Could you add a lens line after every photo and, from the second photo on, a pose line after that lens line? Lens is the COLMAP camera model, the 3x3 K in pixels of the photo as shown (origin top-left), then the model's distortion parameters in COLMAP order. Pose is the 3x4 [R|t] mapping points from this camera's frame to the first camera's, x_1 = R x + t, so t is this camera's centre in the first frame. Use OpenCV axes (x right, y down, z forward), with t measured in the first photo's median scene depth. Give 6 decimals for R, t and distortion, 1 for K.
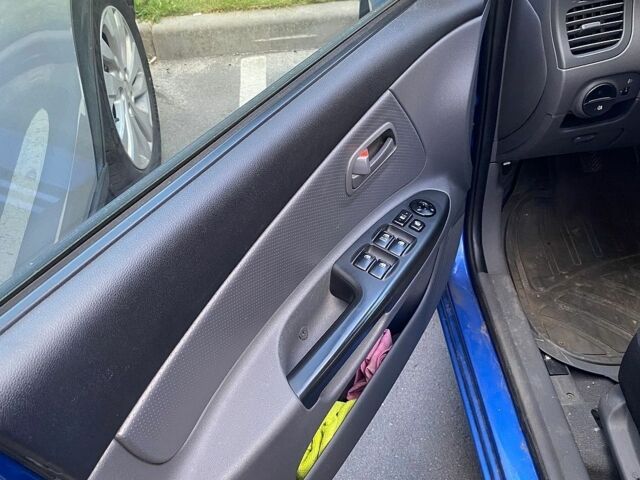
lens RADIAL K [[655.9, 0, 320.0], [0, 655.9, 240.0], [0, 0, 1]] dist [0.011543, 0.000000]
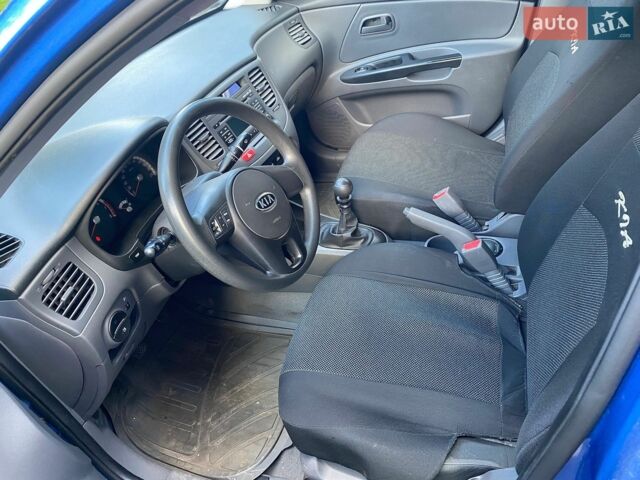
lens RADIAL K [[501.9, 0, 319.9], [0, 501.9, 240.1], [0, 0, 1]] dist [0.004405, 0.002577]
pose [[0.410531, -0.591407, 0.694047, 0.026892], [0.750558, 0.651397, 0.111106, -0.104101], [-0.517809, 0.475310, 0.711304, 0.070468]]
